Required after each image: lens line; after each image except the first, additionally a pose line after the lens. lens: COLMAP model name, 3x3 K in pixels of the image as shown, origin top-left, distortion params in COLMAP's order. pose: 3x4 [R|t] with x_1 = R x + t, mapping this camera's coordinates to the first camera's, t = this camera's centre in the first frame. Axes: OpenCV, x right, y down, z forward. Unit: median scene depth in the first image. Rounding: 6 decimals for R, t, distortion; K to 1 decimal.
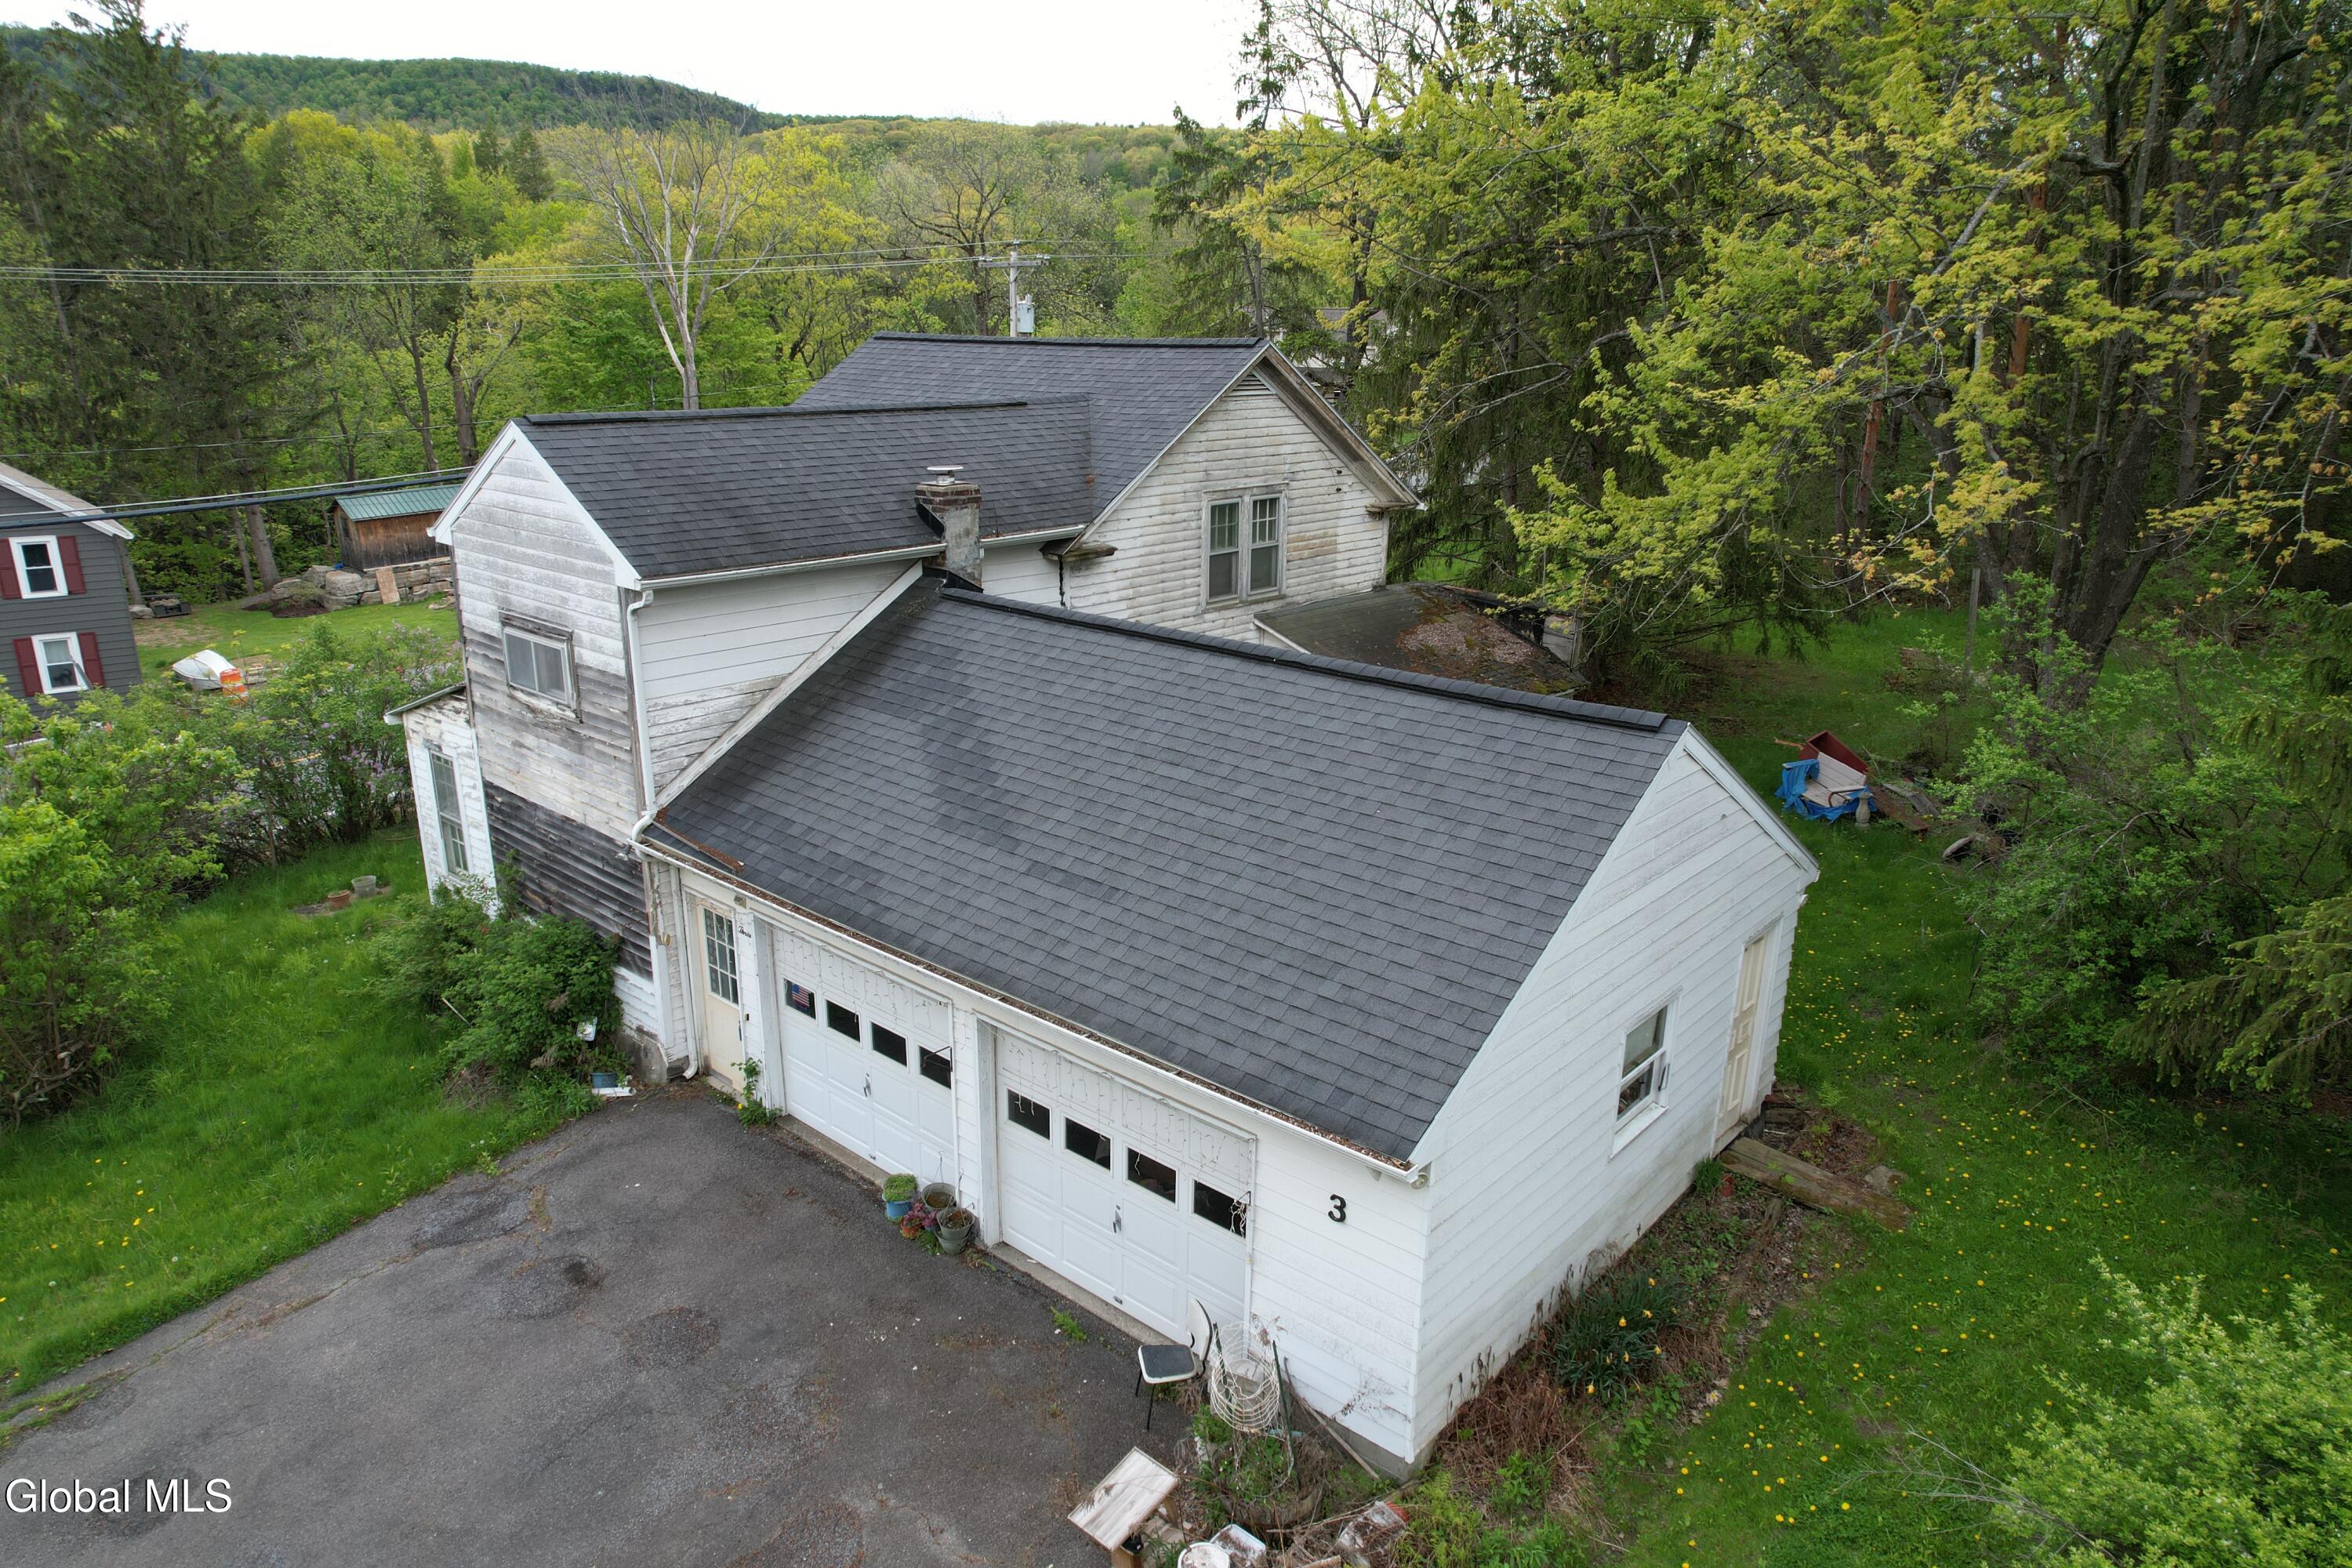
lens RADIAL K [[1504.3, 0, 1171.5], [0, 1504.3, 786.0], [0, 0, 1]] dist [-0.067603, 0.057154]
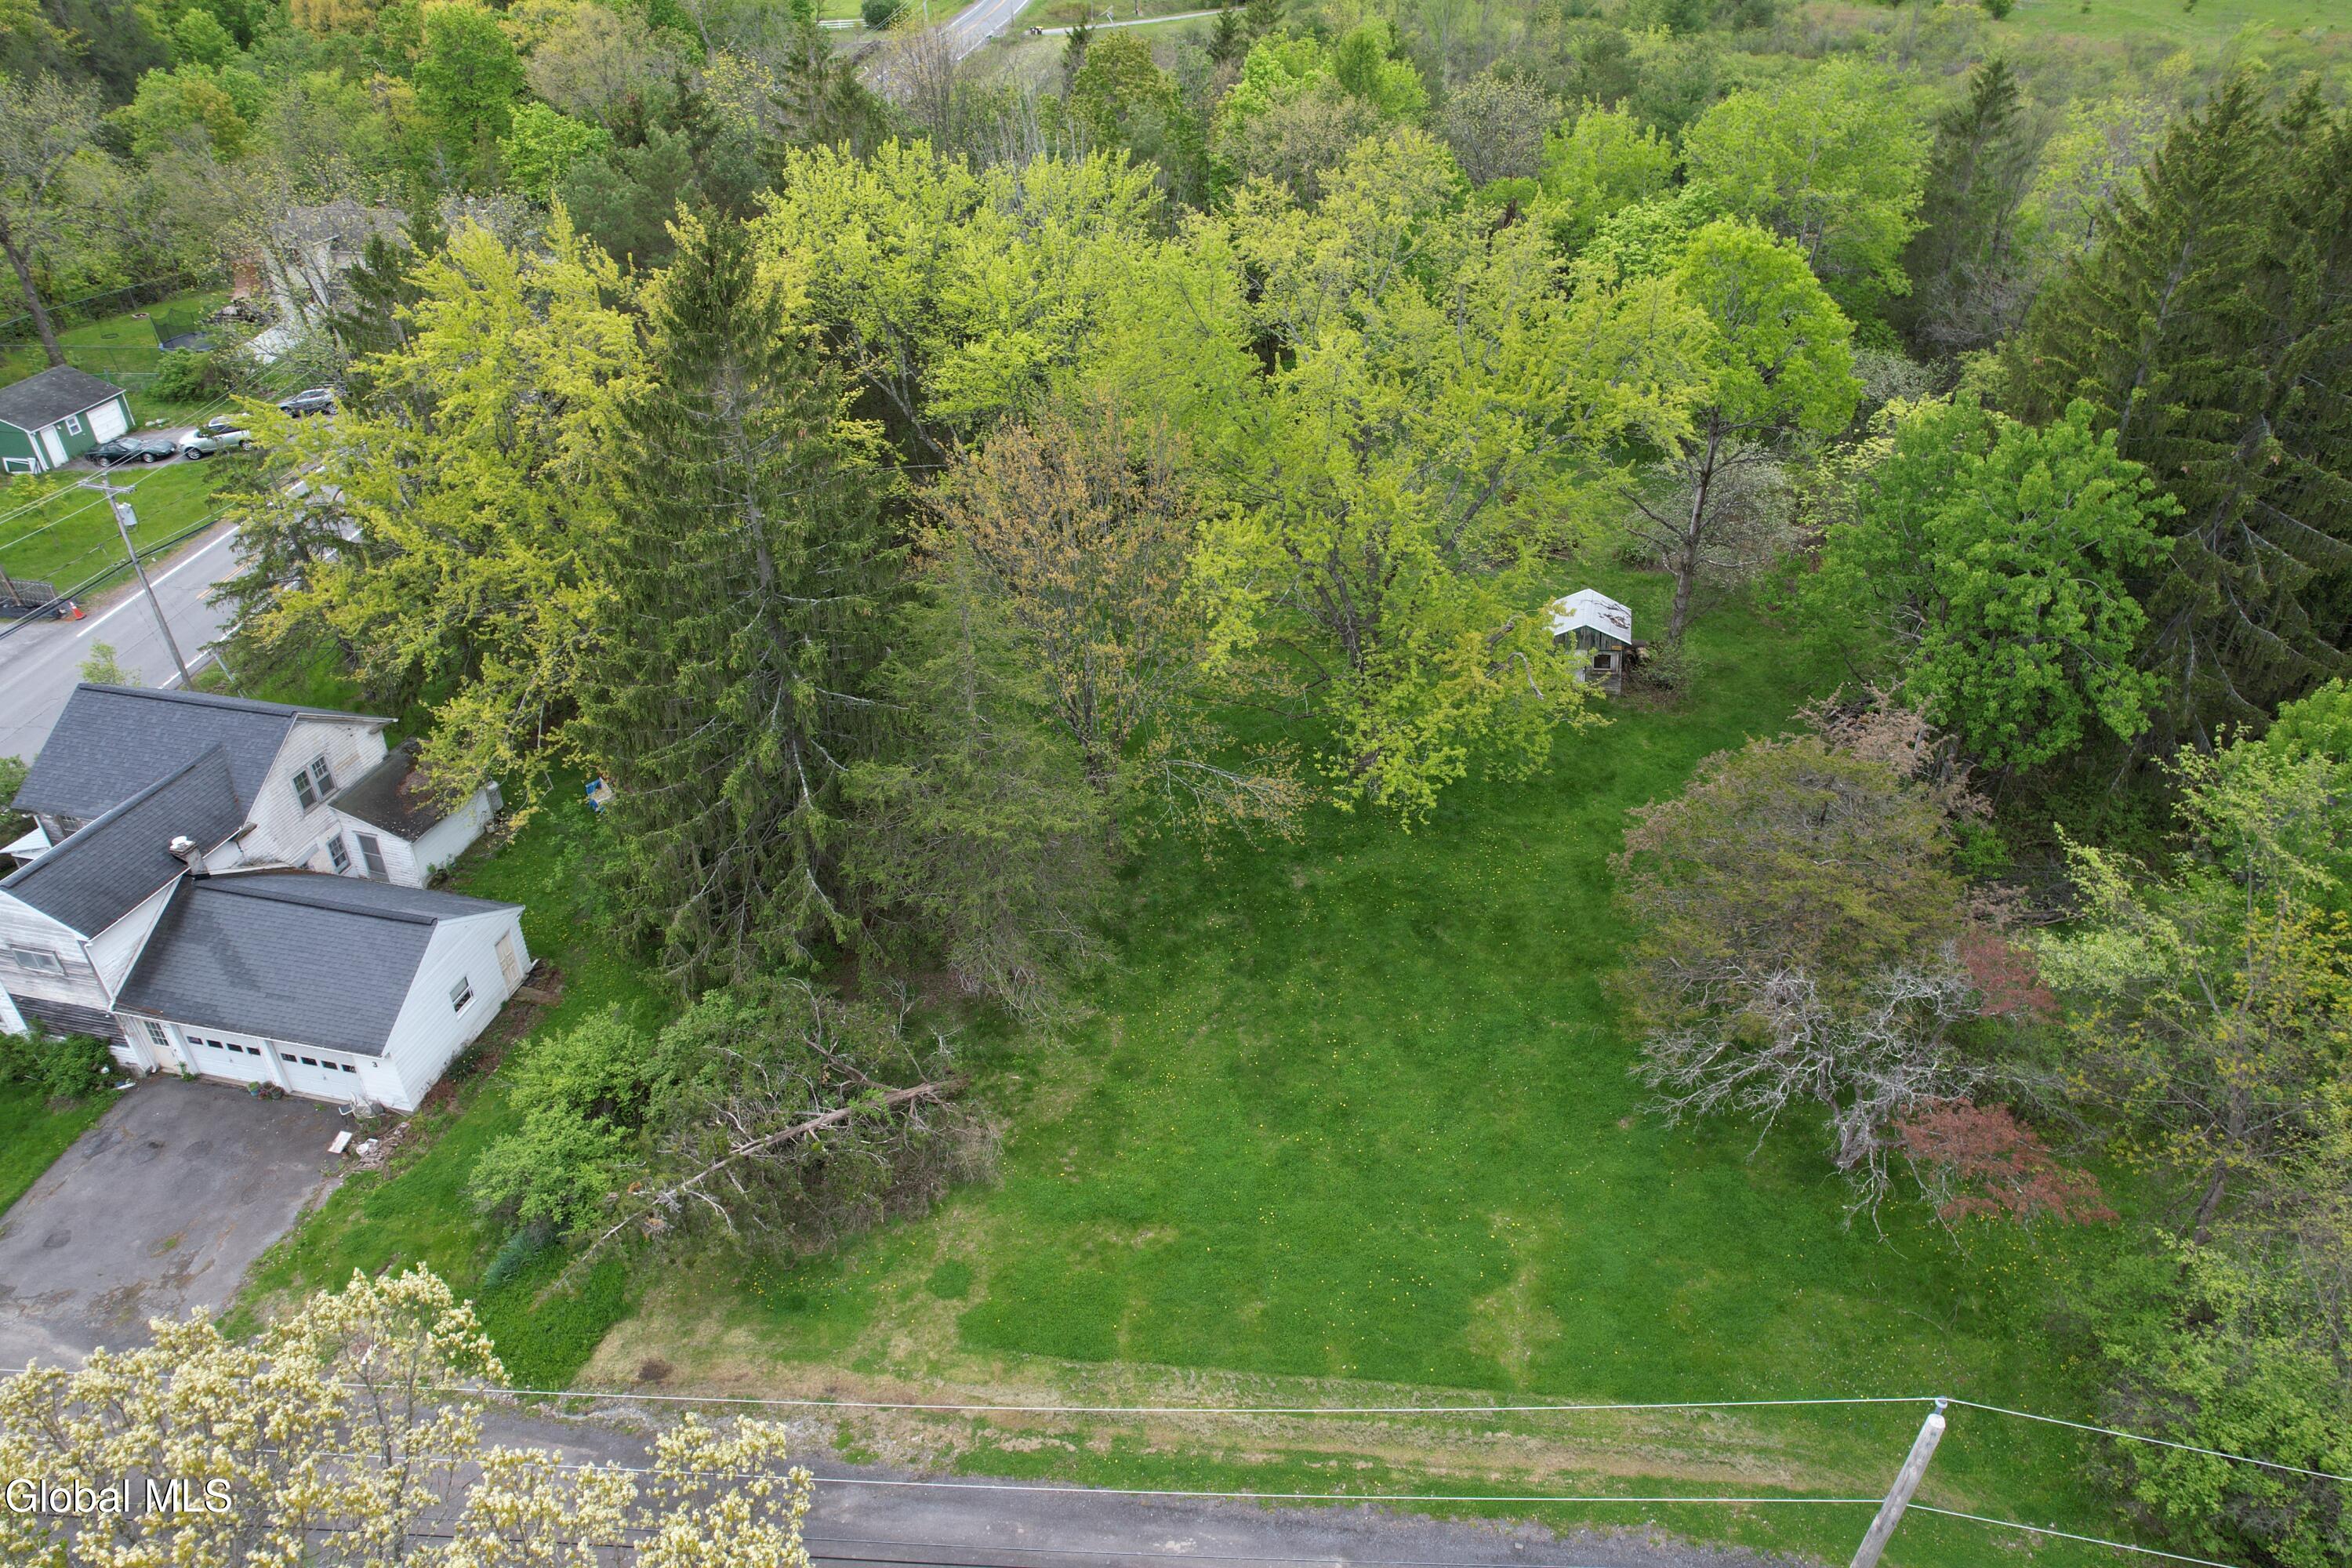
lens RADIAL K [[1529.4, 0, 1180.1], [0, 1529.4, 776.0], [0, 0, 1]] dist [0.000517, 0.001592]
pose [[0.875177, -0.268323, 0.402576, 0.414449], [0.149703, 0.941463, 0.302054, -1.043434], [-0.460058, -0.204084, 0.864116, -2.606039]]
